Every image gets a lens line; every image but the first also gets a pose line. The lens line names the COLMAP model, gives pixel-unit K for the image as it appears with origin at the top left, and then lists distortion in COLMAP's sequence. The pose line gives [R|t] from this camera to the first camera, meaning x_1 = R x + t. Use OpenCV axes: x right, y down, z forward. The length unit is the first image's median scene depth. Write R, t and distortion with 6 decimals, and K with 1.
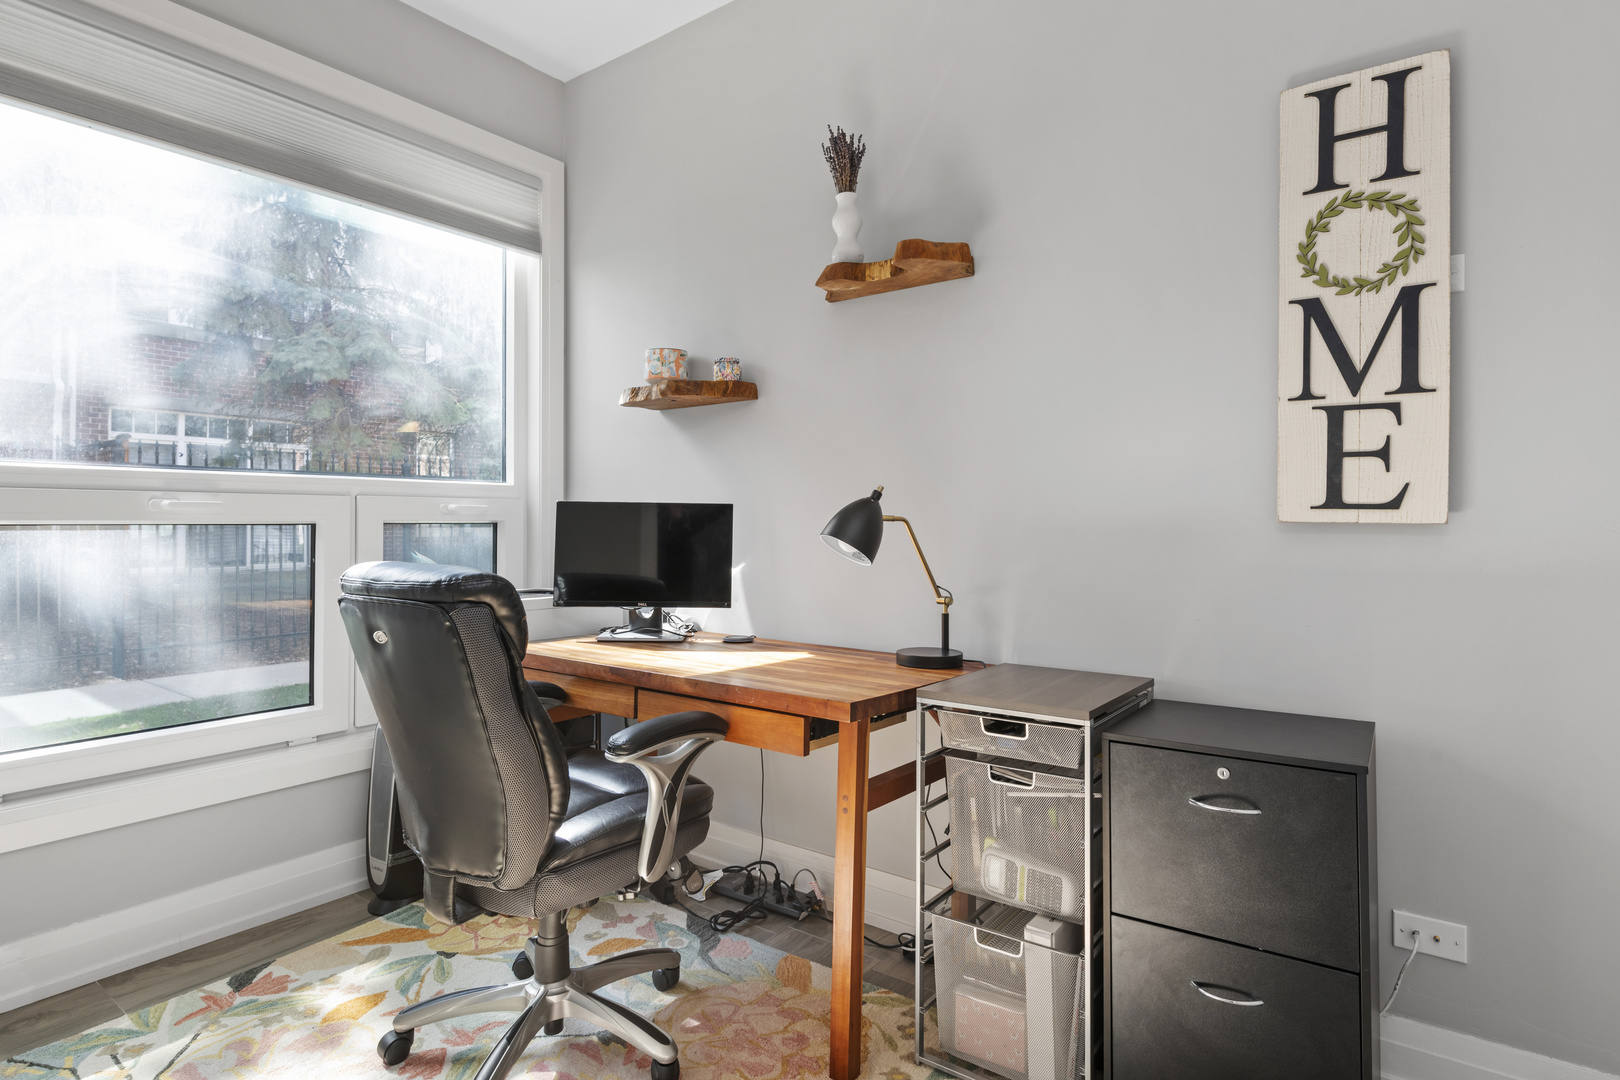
lens RADIAL K [[865.1, 0, 810.0], [0, 865.1, 540.0], [0, 0, 1]] dist [-0.000441, -0.000047]
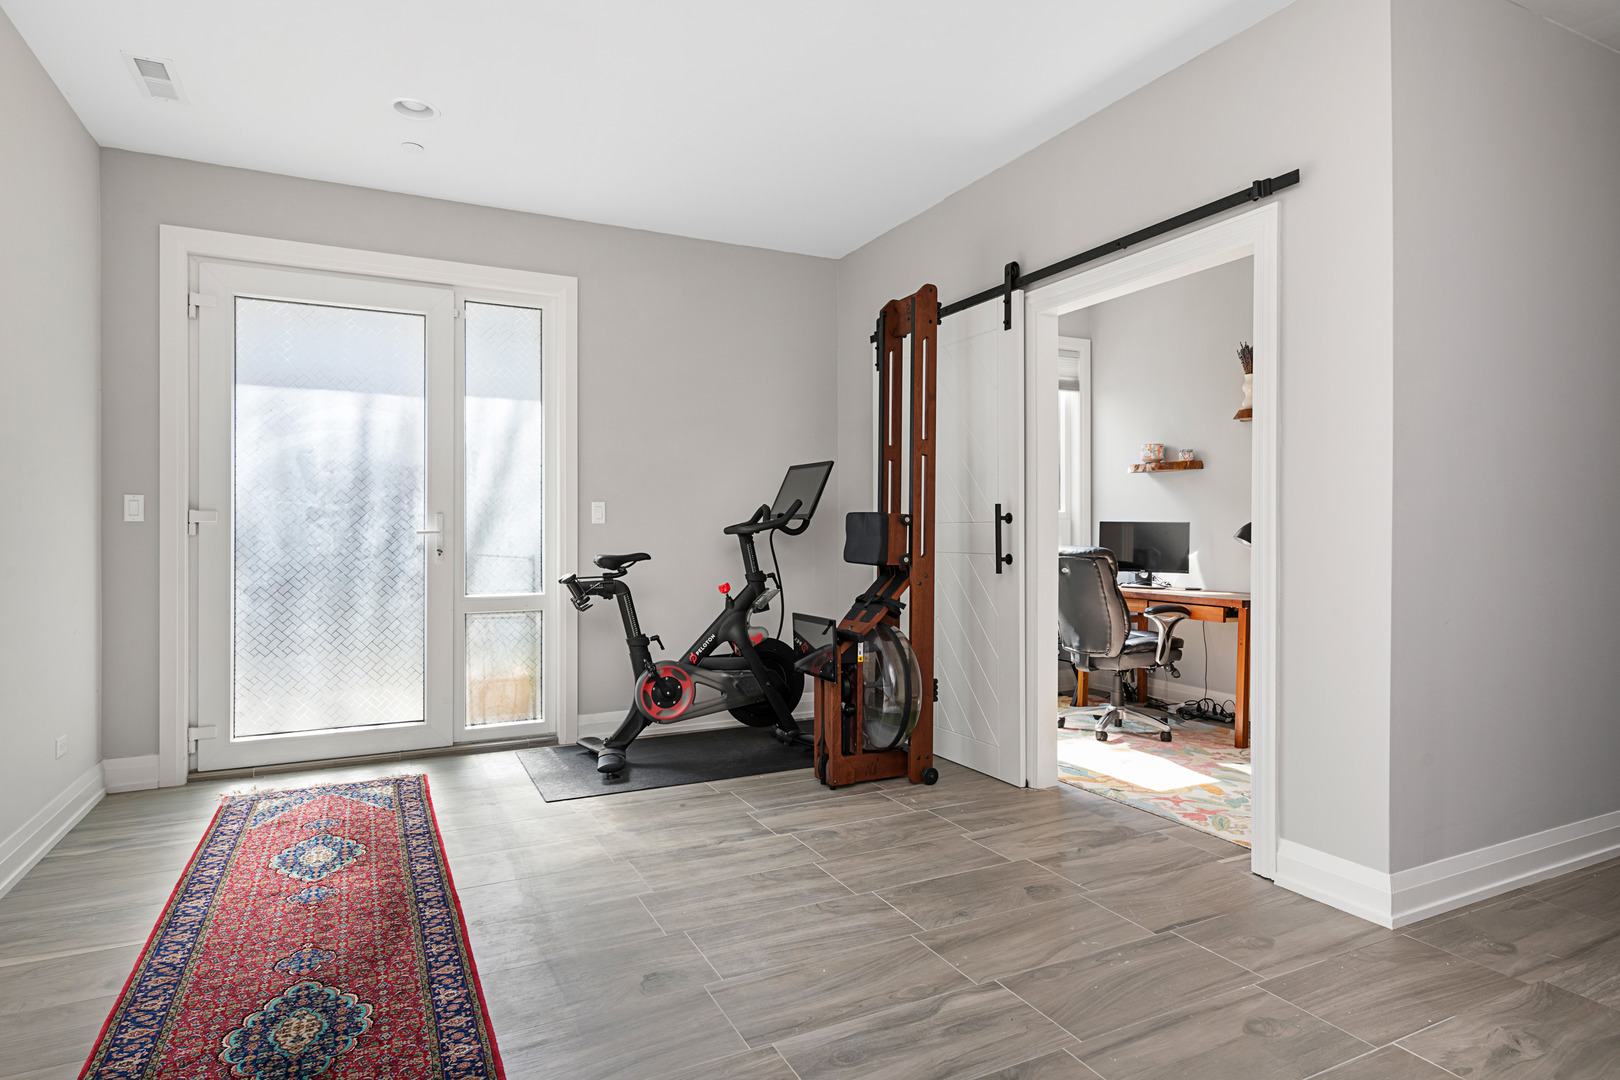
lens RADIAL K [[902.5, 0, 817.4], [0, 902.5, 530.7], [0, 0, 1]] dist [0.027186, -0.000463]
pose [[0.895520, -0.002388, -0.445015, 0.081931], [-0.005123, 0.999864, -0.015675, 0.018160], [0.444992, 0.016317, 0.895386, -1.409700]]
